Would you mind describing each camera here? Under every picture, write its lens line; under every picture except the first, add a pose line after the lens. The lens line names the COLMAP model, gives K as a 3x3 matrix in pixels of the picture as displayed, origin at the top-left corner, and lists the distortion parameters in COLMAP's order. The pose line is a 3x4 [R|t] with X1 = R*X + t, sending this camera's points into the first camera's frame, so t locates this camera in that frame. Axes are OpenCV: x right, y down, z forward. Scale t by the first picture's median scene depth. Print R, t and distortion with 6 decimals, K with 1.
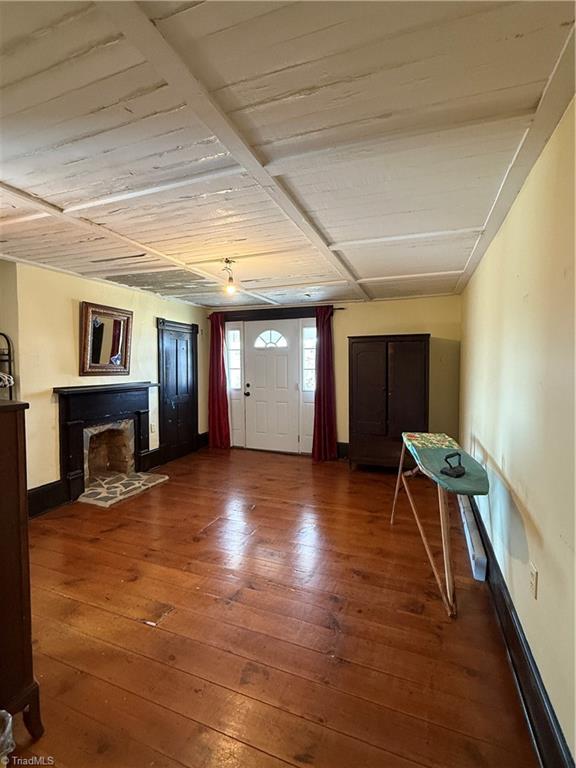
lens RADIAL K [[354.9, 0, 288.0], [0, 354.9, 384.0], [0, 0, 1]] dist [-0.000305, 0.000013]
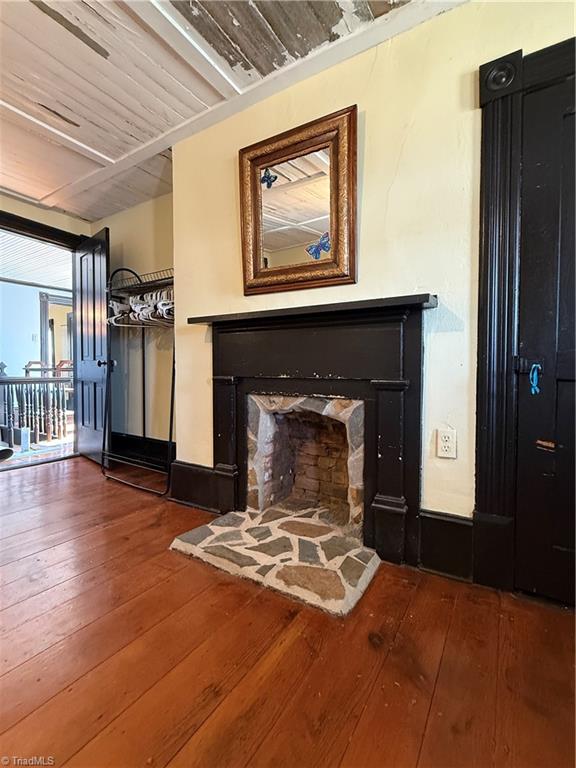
lens RADIAL K [[354.9, 0, 288.0], [0, 354.9, 384.0], [0, 0, 1]] dist [-0.000305, 0.000013]
pose [[-0.185195, 0.032045, -0.982179, -0.056577], [-0.063576, 0.996984, 0.044516, 0.075951], [0.980643, 0.070687, -0.182599, 1.063810]]
